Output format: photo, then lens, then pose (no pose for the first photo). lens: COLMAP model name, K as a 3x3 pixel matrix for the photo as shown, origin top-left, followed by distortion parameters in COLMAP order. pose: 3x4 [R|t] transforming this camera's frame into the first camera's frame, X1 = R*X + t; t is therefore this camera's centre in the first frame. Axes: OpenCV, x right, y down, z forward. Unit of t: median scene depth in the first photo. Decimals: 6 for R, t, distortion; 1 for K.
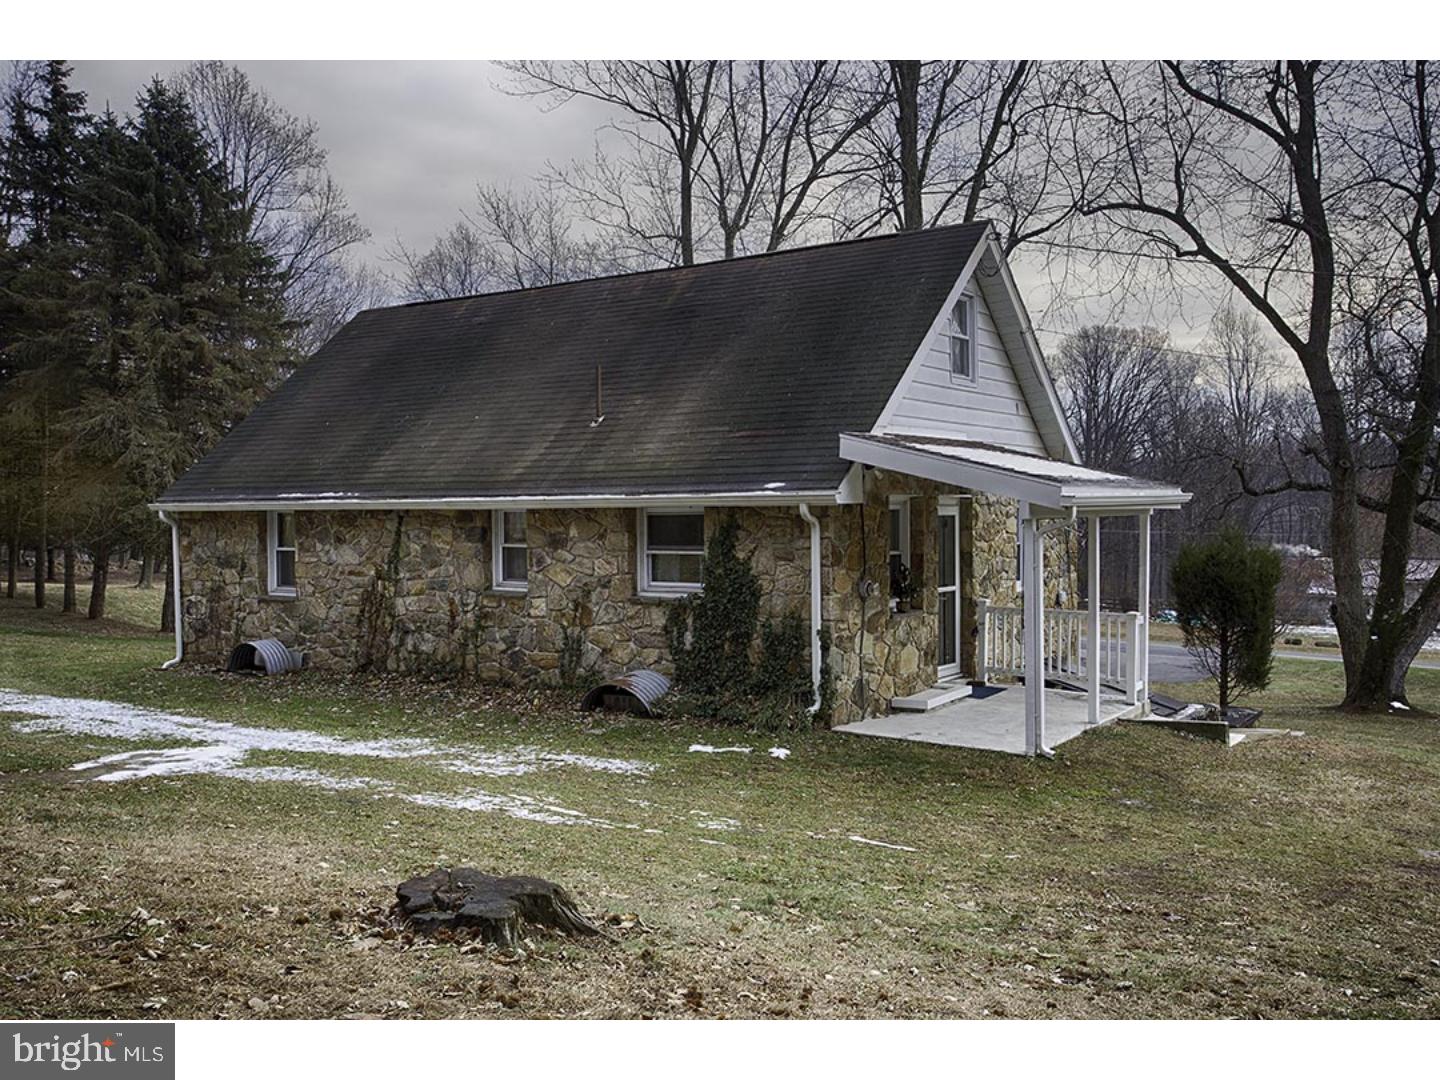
lens RADIAL K [[1346.7, 0, 720.0], [0, 1346.7, 540.0], [0, 0, 1]] dist [0.009340, 0.003356]
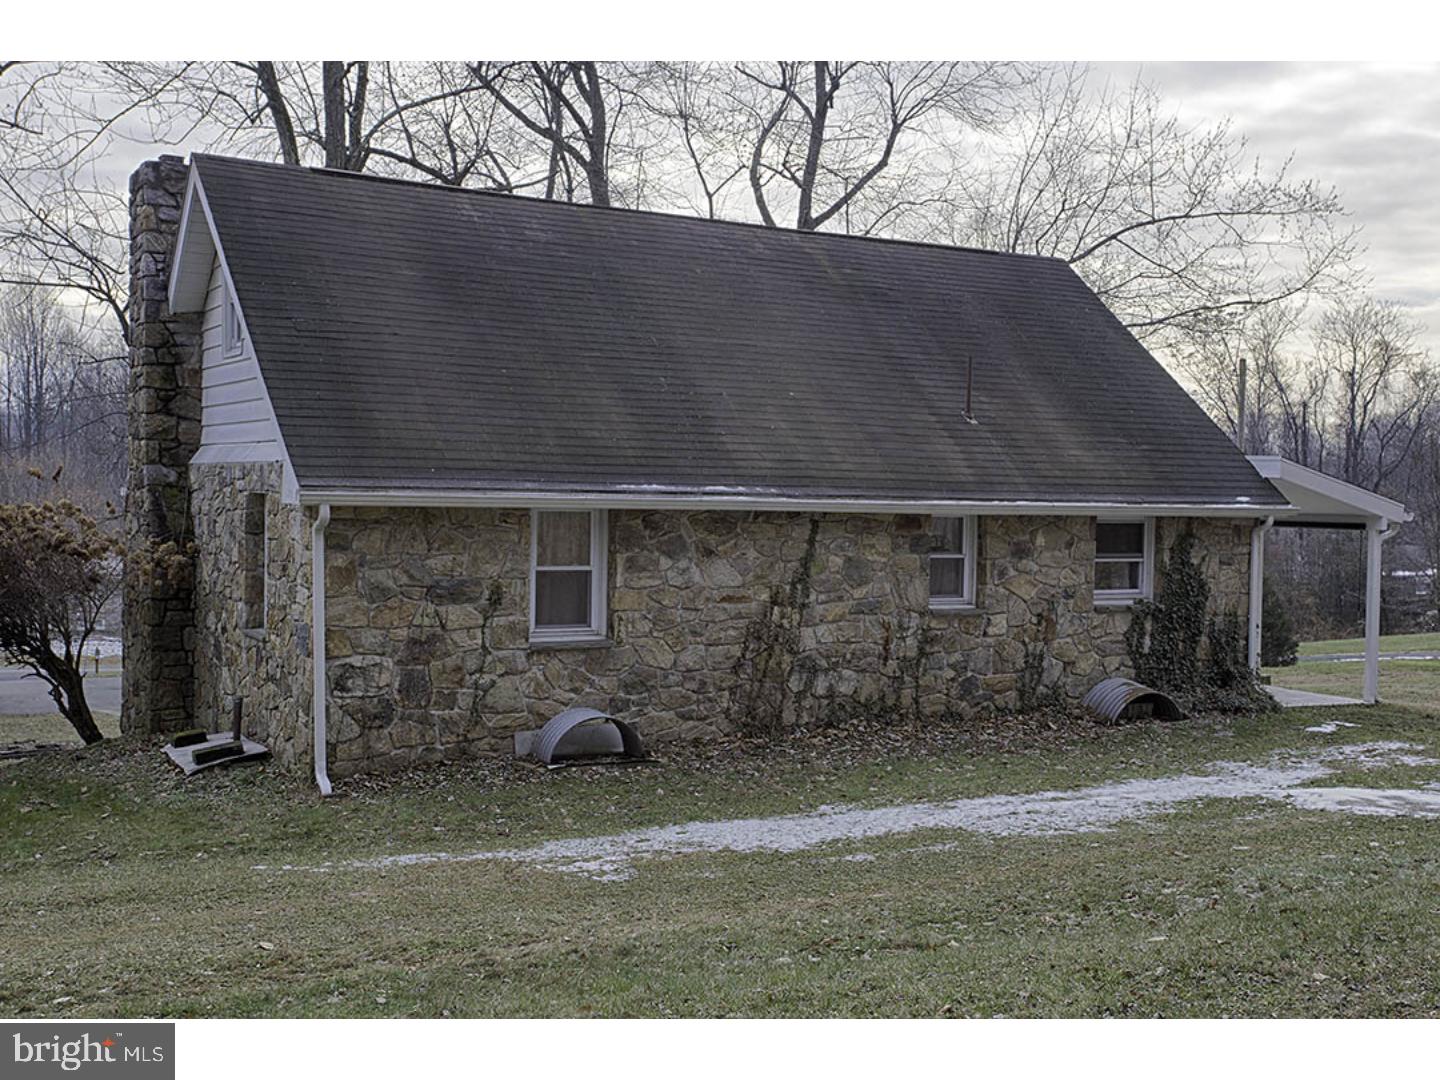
lens RADIAL K [[1617.1, 0, 720.0], [0, 1617.1, 540.0], [0, 0, 1]] dist [0.015747, 0.014752]
pose [[0.388888, -0.006783, 0.921260, -1.147336], [0.003687, 0.999976, 0.005806, -0.012649], [-0.921277, 0.001139, 0.388904, 0.720578]]
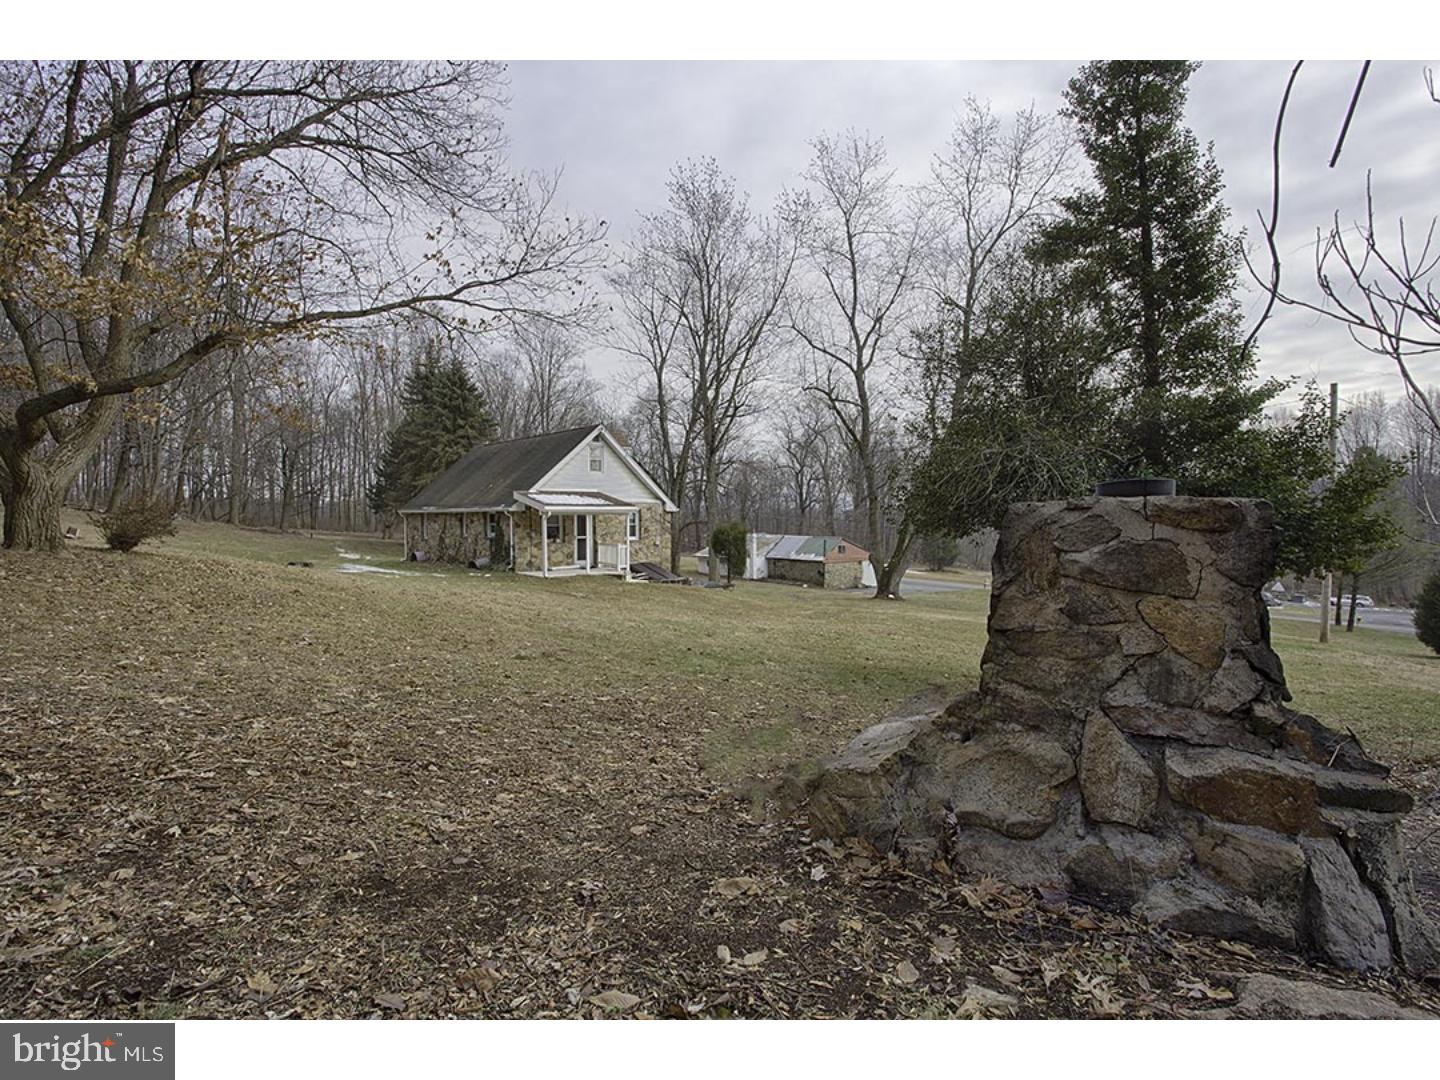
lens RADIAL K [[746.3, 0, 689.4], [0, 746.3, 541.5], [0, 0, 1]] dist [-0.003504, 0.016390]
pose [[0.968823, 0.014962, -0.247302, 0.851010], [-0.012597, 0.999859, 0.011141, 0.022960], [0.247433, -0.007678, 0.968875, -0.688216]]
